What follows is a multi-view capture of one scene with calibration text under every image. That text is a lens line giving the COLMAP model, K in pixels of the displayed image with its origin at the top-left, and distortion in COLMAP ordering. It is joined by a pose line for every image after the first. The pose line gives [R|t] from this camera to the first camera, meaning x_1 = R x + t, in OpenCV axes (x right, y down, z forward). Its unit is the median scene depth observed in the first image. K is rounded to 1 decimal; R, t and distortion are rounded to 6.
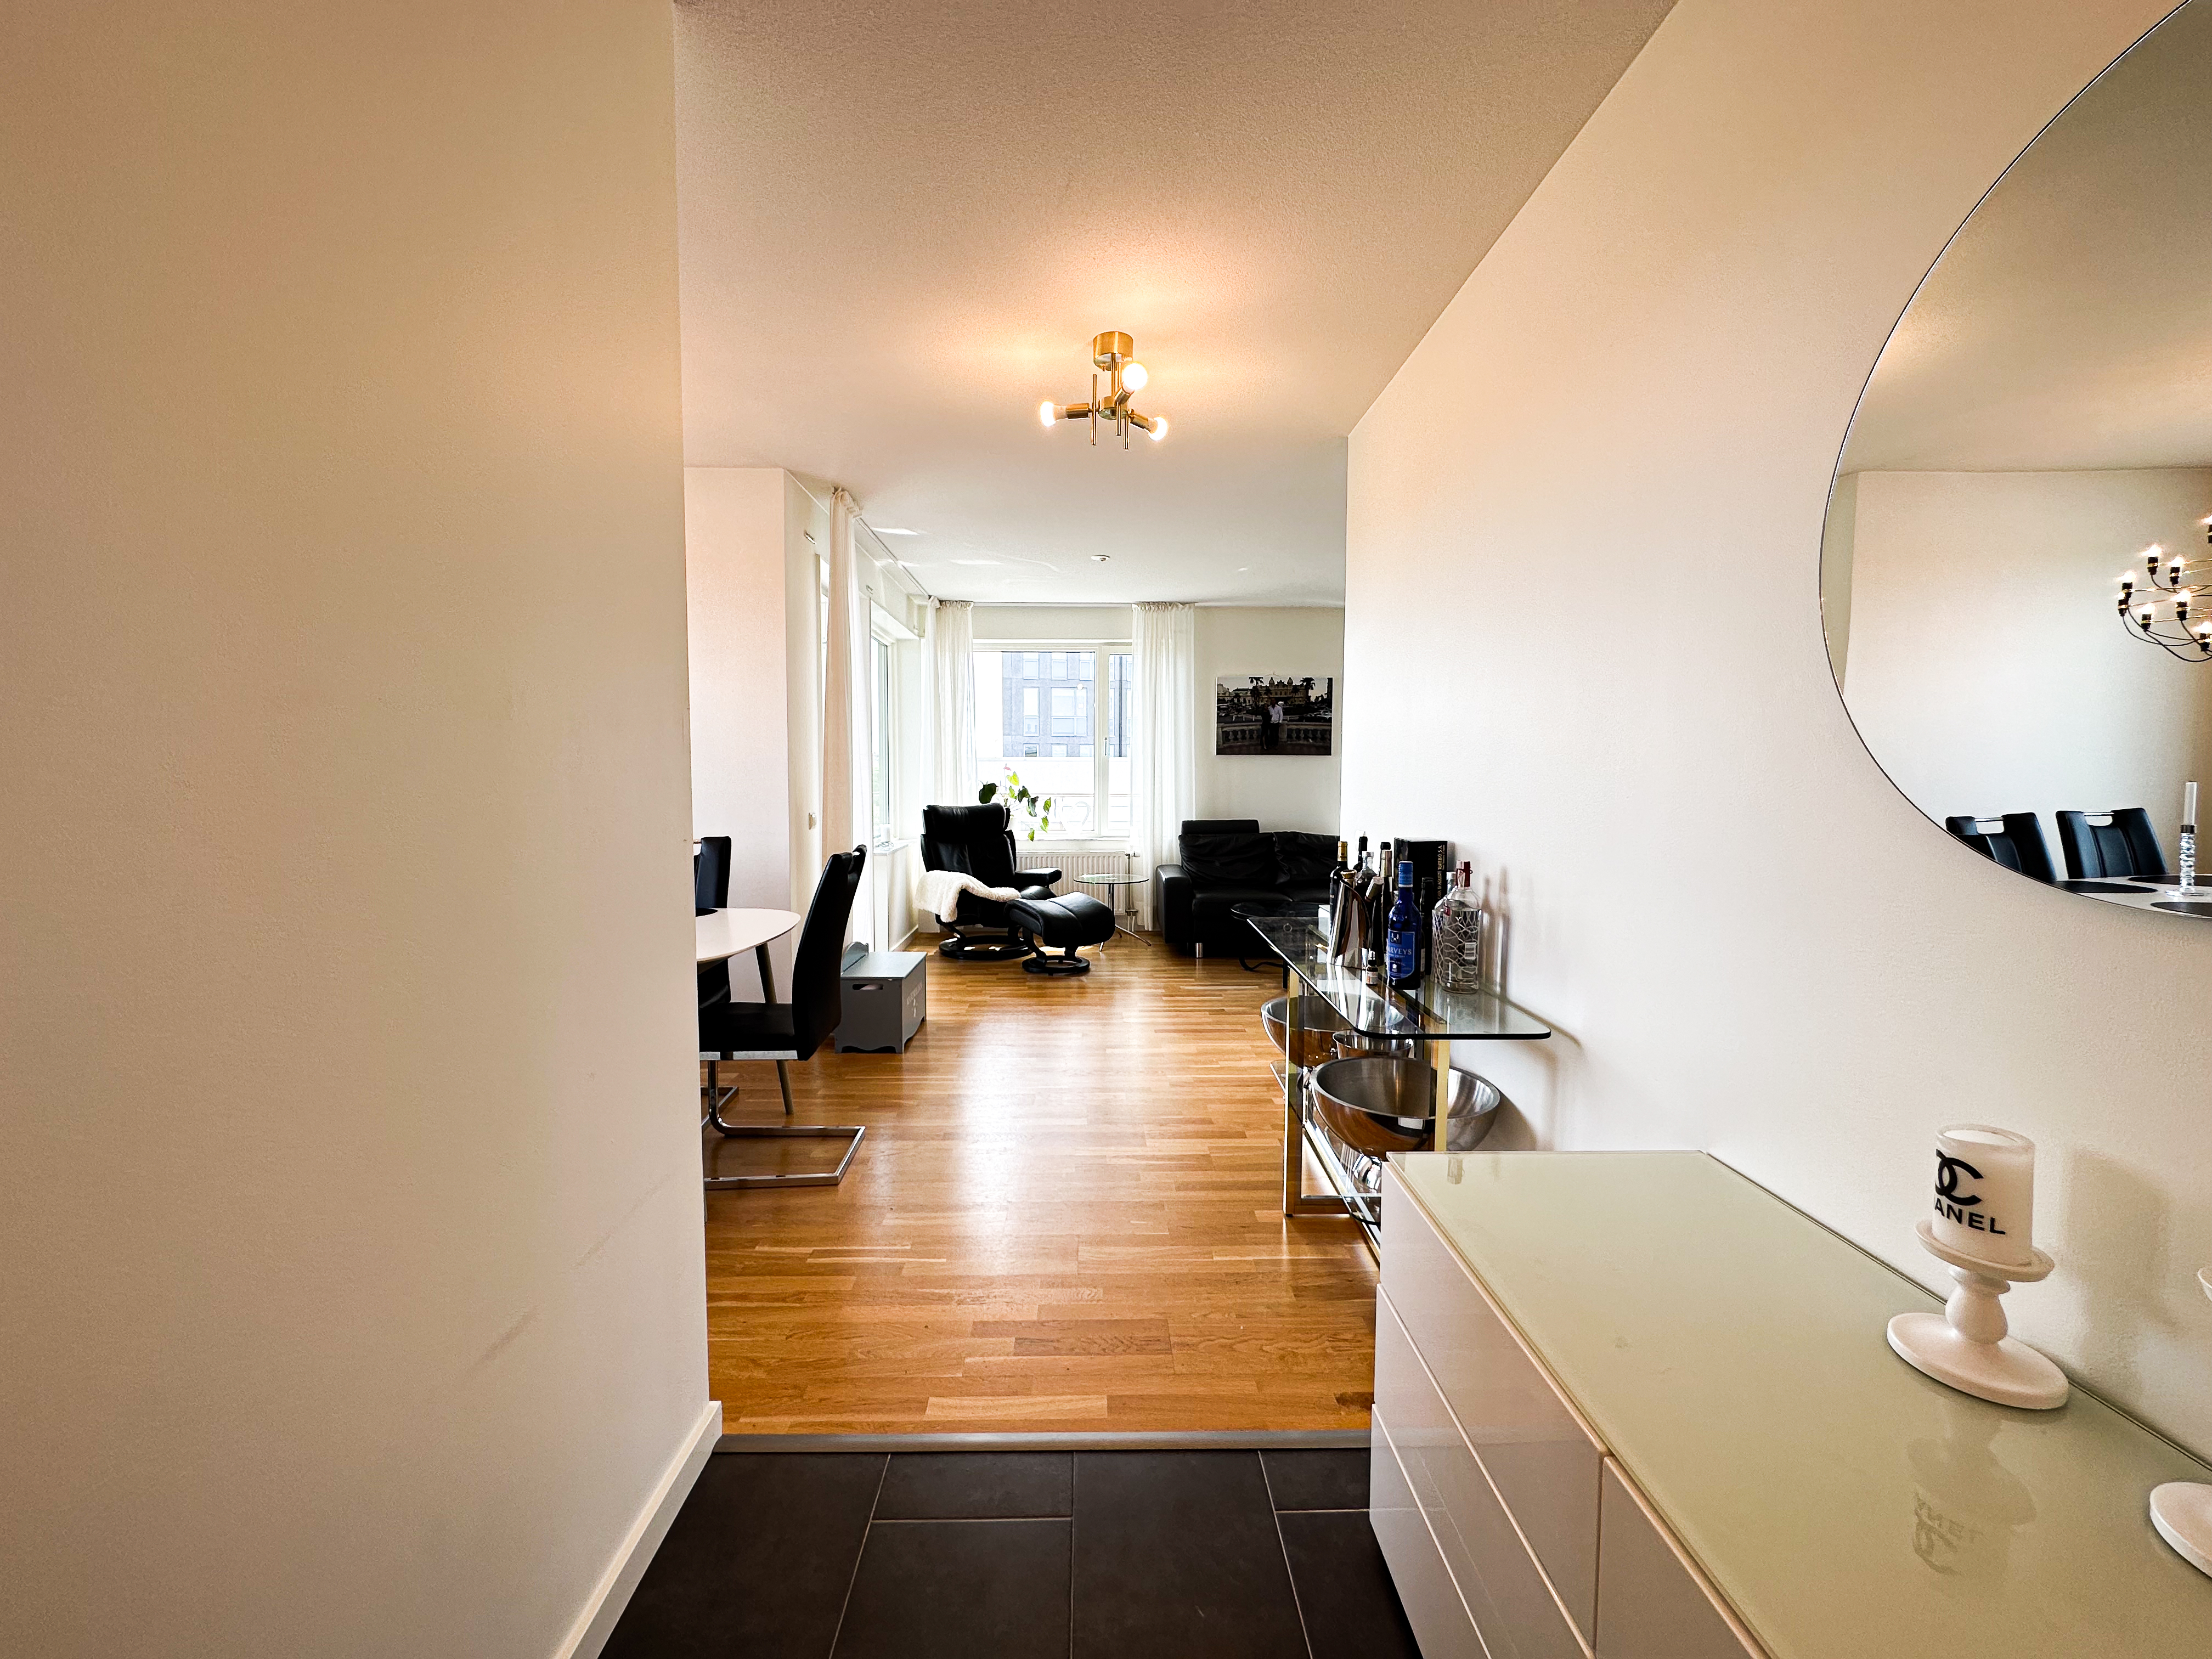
lens RADIAL K [[886.7, 0, 1102.3], [0, 886.7, 830.5], [0, 0, 1]] dist [0.000377, -0.000348]
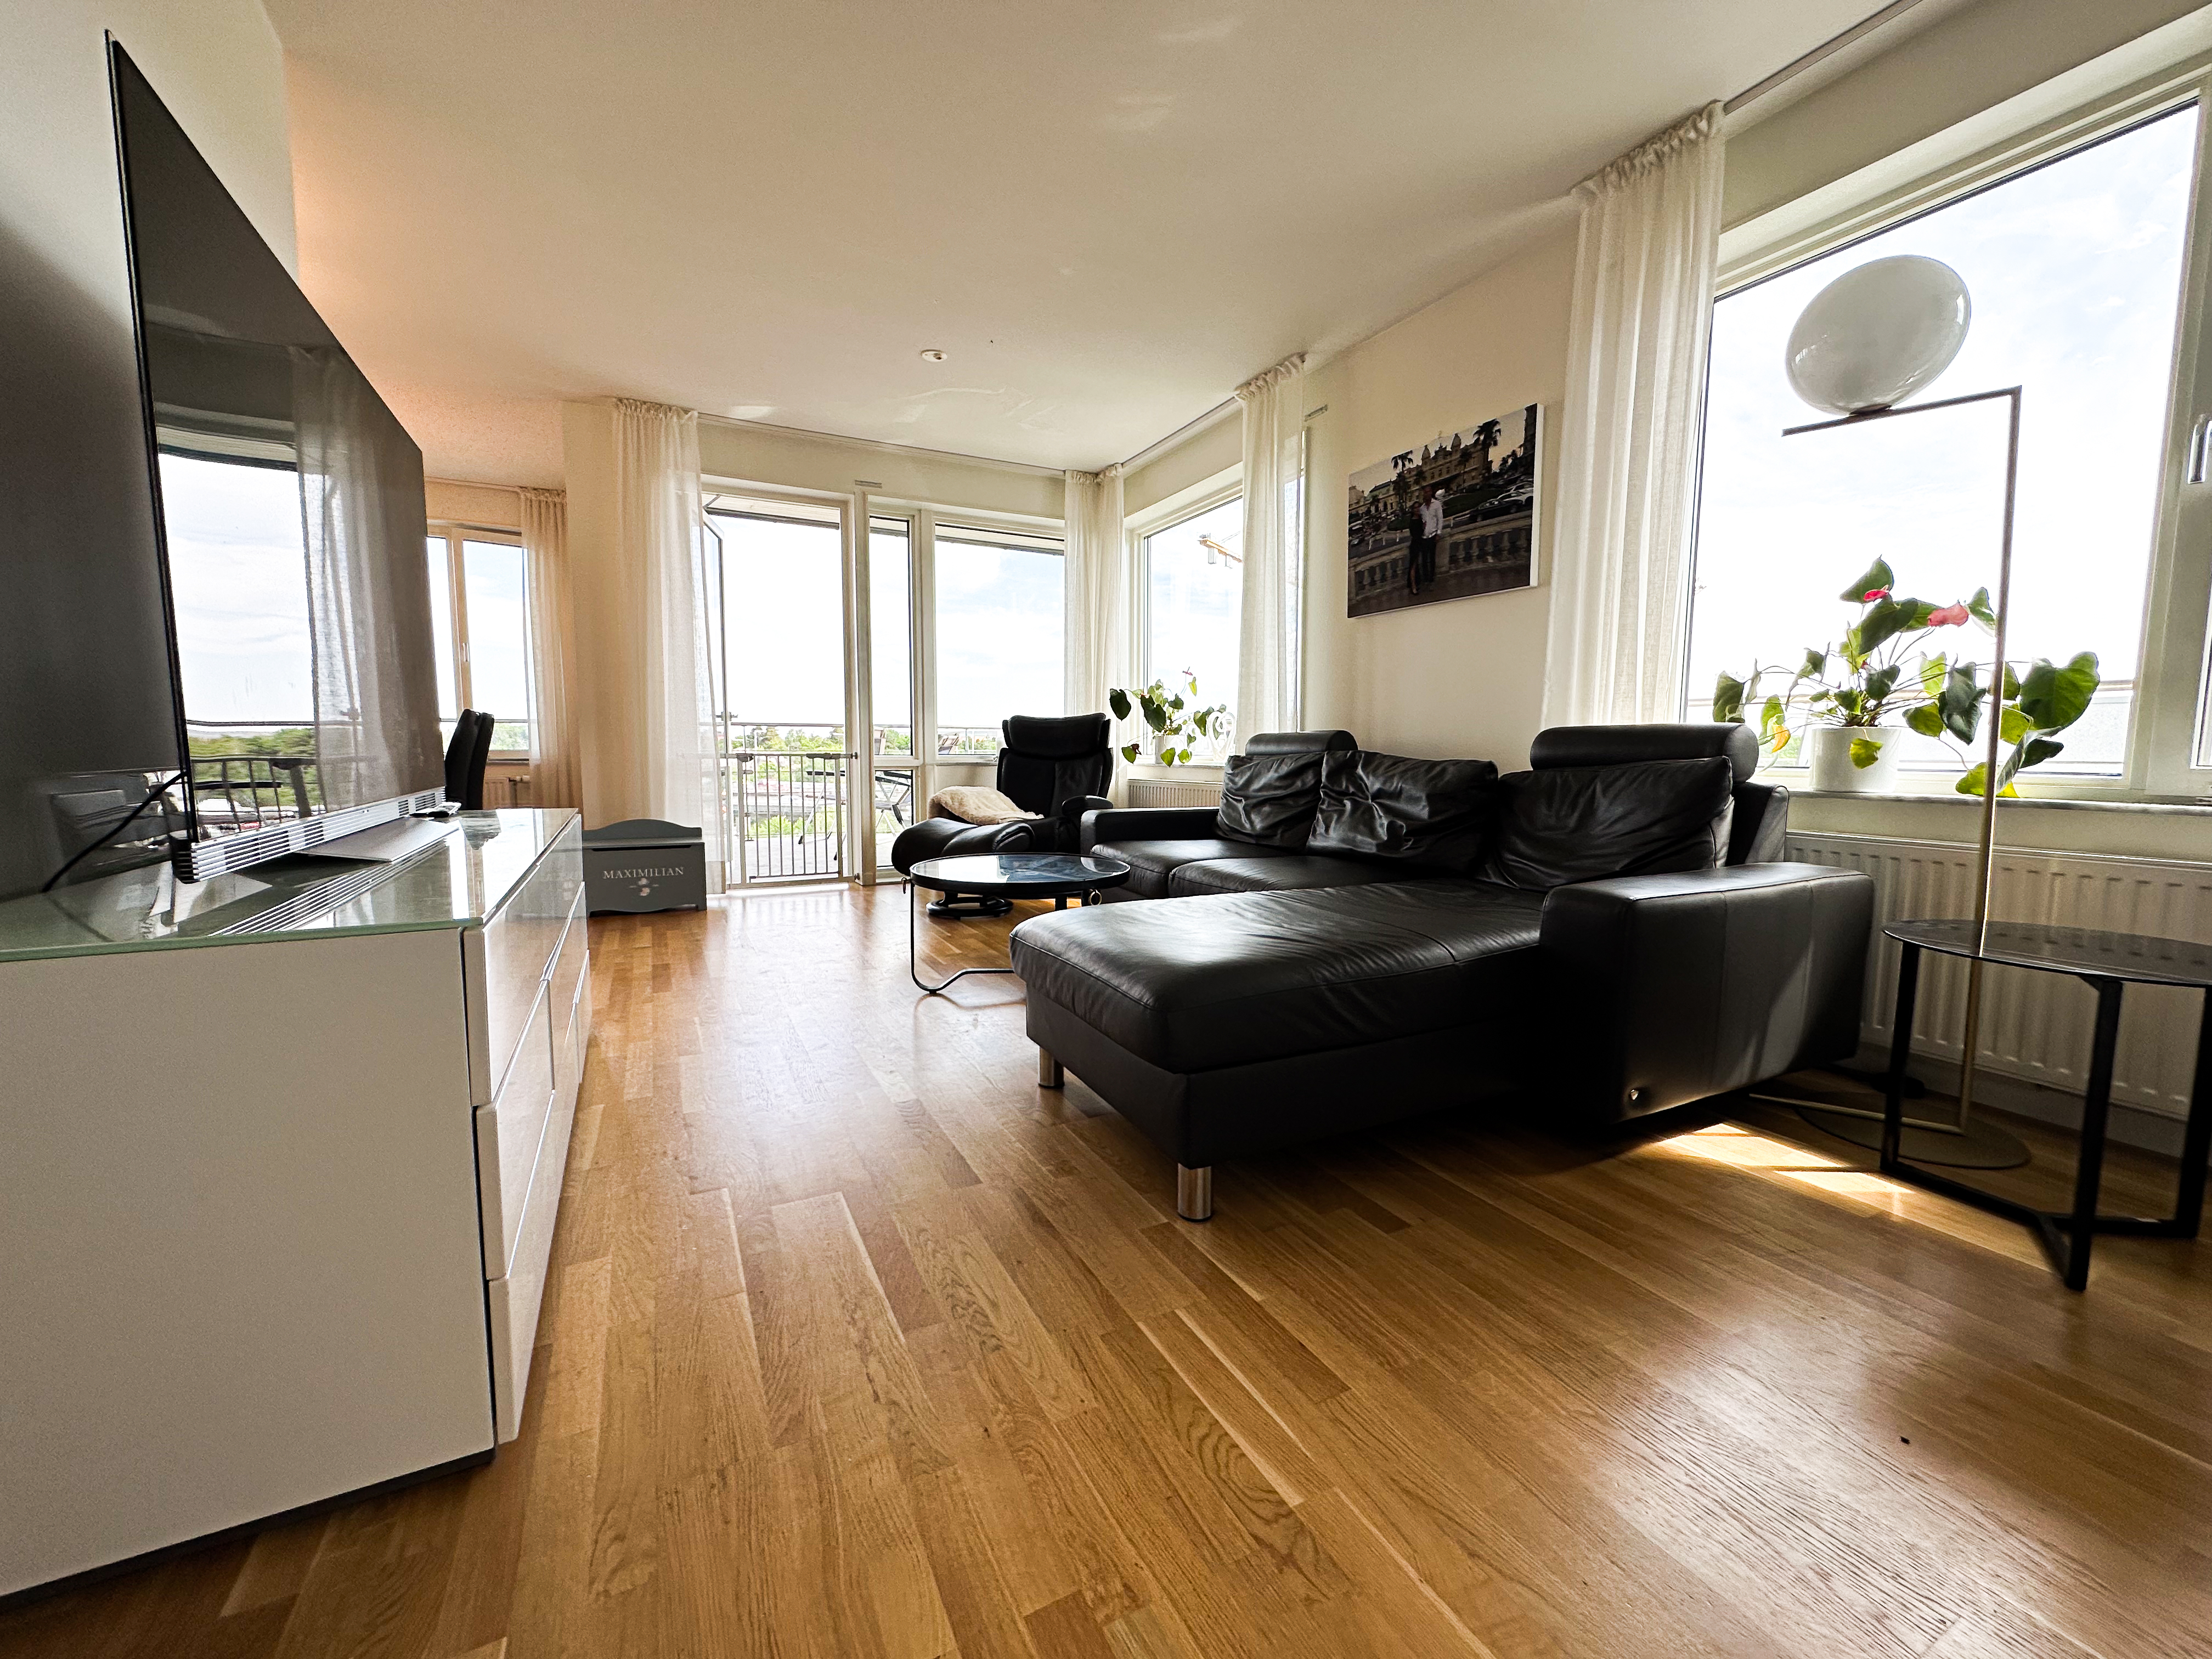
lens RADIAL K [[886.7, 0, 1104.2], [0, 886.7, 832.0], [0, 0, 1]] dist [0.000377, -0.000348]
pose [[0.444155, 0.084693, -0.891938, 0.592093], [-0.061083, 0.996068, 0.064164, 0.023550], [0.893865, 0.025983, 0.447582, 0.640754]]
